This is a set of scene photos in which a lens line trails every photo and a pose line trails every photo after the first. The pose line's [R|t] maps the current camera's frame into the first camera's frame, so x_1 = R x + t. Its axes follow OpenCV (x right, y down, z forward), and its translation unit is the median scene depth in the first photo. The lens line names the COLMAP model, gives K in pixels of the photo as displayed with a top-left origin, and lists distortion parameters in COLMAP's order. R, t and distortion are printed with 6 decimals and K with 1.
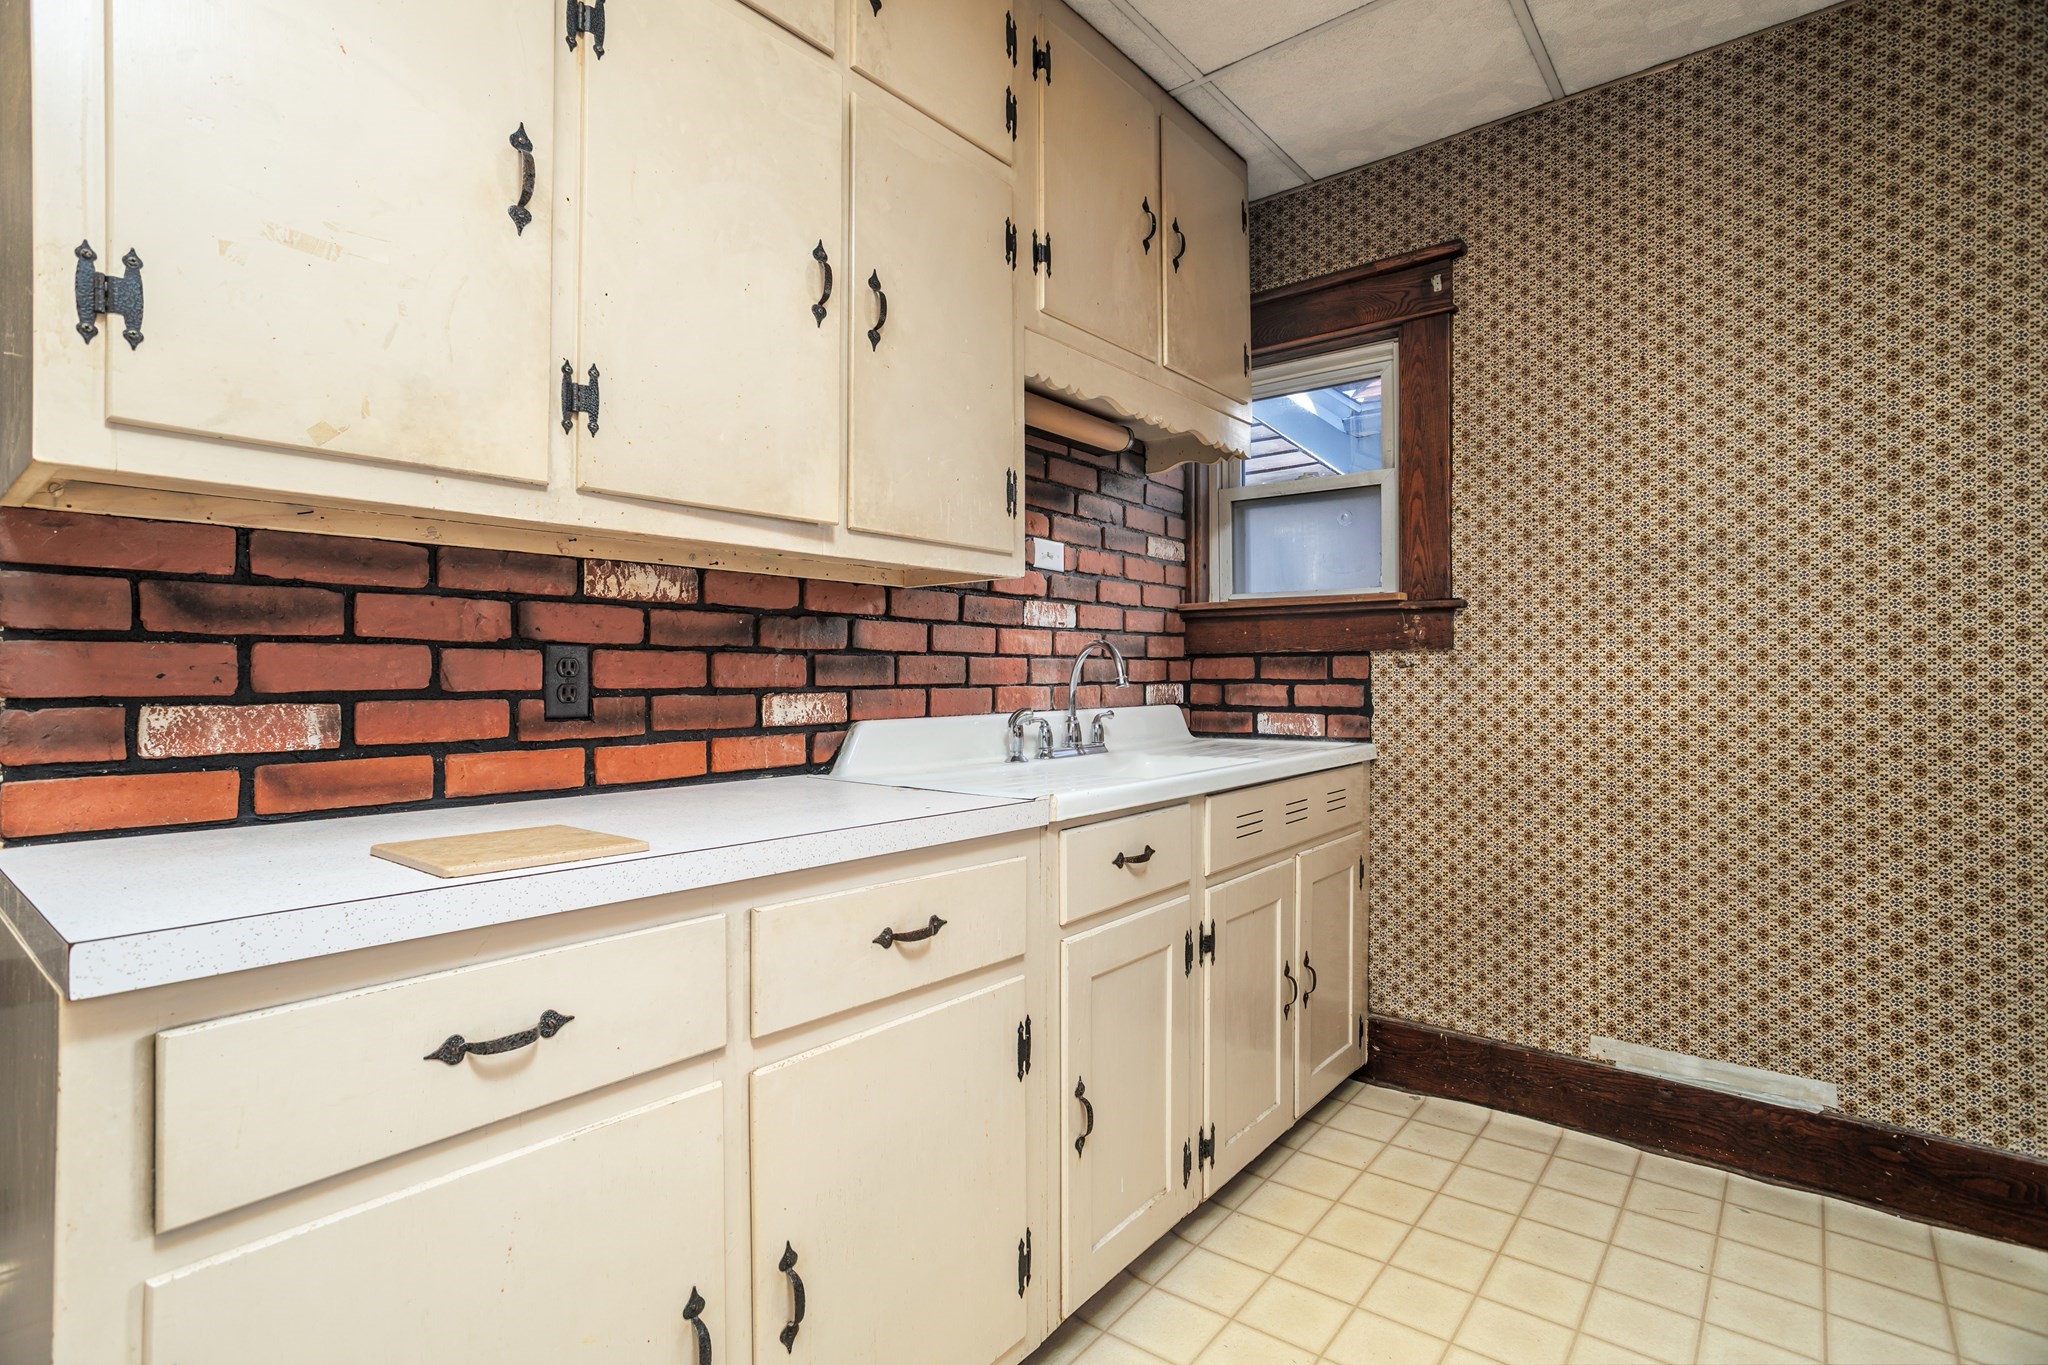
lens RADIAL K [[1023.2, 0, 1026.6], [0, 1023.2, 672.9], [0, 0, 1]] dist [-0.026599, 0.007942]
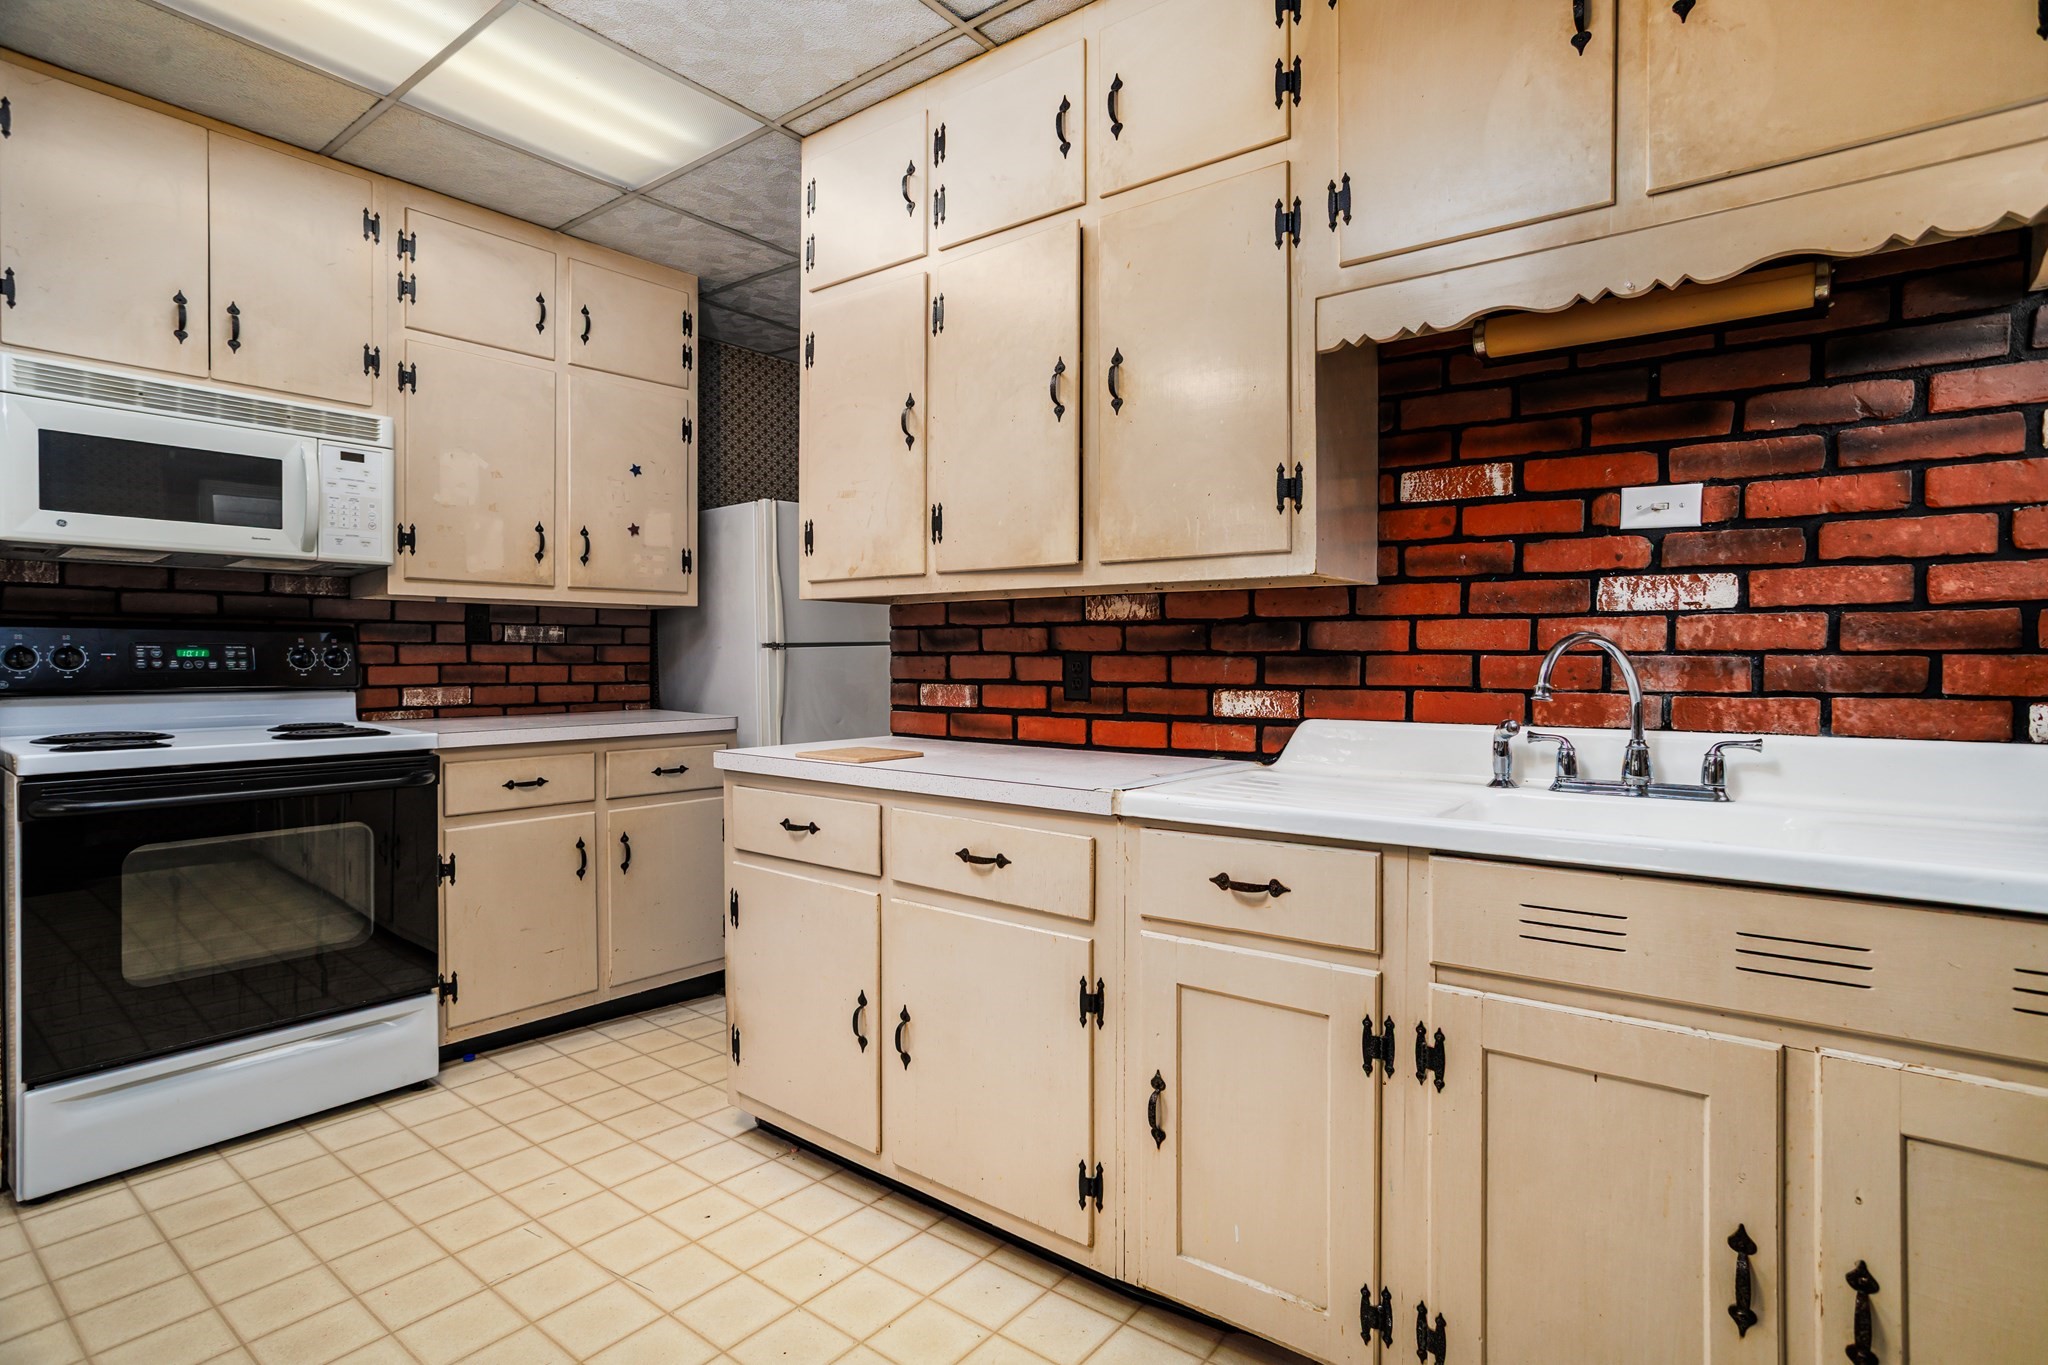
lens RADIAL K [[1023.2, 0, 1023.5], [0, 1023.2, 671.8], [0, 0, 1]] dist [-0.026599, 0.007942]
pose [[0.020828, 0.017458, -0.999631, 0.986264], [0.002312, 0.999844, 0.017510, -0.022998], [0.999780, -0.002676, 0.020784, 0.775209]]
